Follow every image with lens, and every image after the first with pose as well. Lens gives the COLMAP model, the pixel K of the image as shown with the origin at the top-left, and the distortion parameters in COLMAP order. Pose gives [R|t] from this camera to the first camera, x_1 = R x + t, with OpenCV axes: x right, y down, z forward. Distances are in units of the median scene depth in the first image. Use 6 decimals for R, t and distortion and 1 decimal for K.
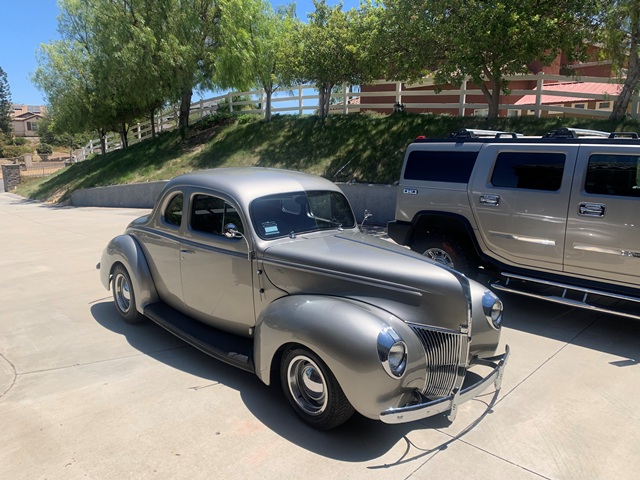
lens RADIAL K [[480.0, 0, 321.4], [0, 480.0, 241.2], [0, 0, 1]] dist [-0.003416, -0.002307]
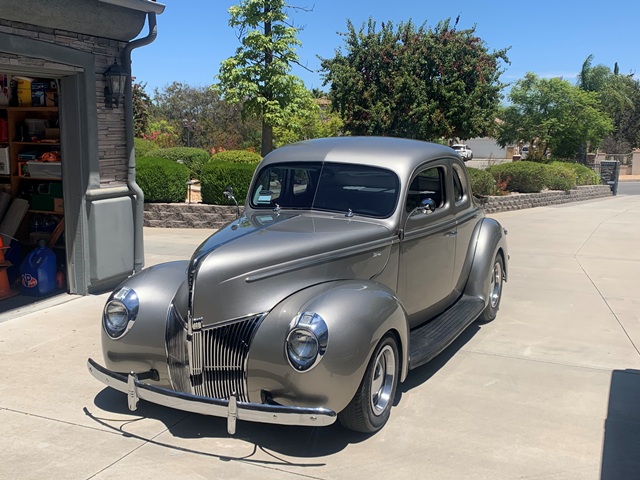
lens RADIAL K [[619.5, 0, 317.1], [0, 619.5, 239.6], [0, 0, 1]] dist [0.017543, 0.000000]
pose [[0.410402, 0.156425, -0.898388, 1.287526], [-0.180960, 0.979555, 0.087892, -0.088200], [0.893770, 0.126501, 0.430318, 0.716129]]
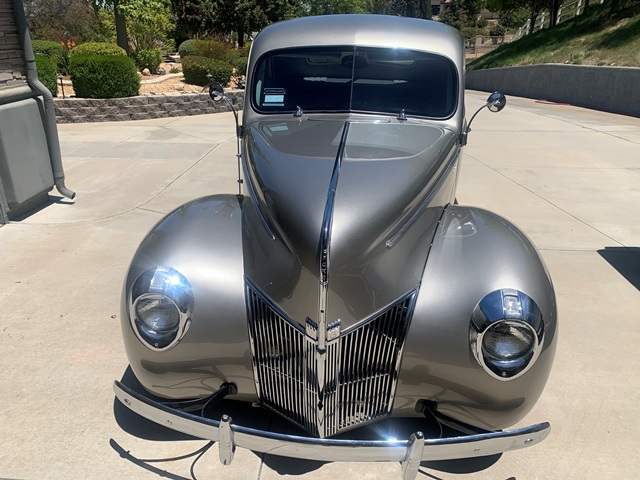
lens RADIAL K [[480.0, 0, 320.8], [0, 480.0, 238.8], [0, 0, 1]] dist [-0.003416, -0.002307]
pose [[0.666252, 0.302784, -0.681491, 0.606429], [-0.147722, 0.949339, 0.277370, -0.043685], [0.730949, -0.084127, 0.677227, 0.671336]]
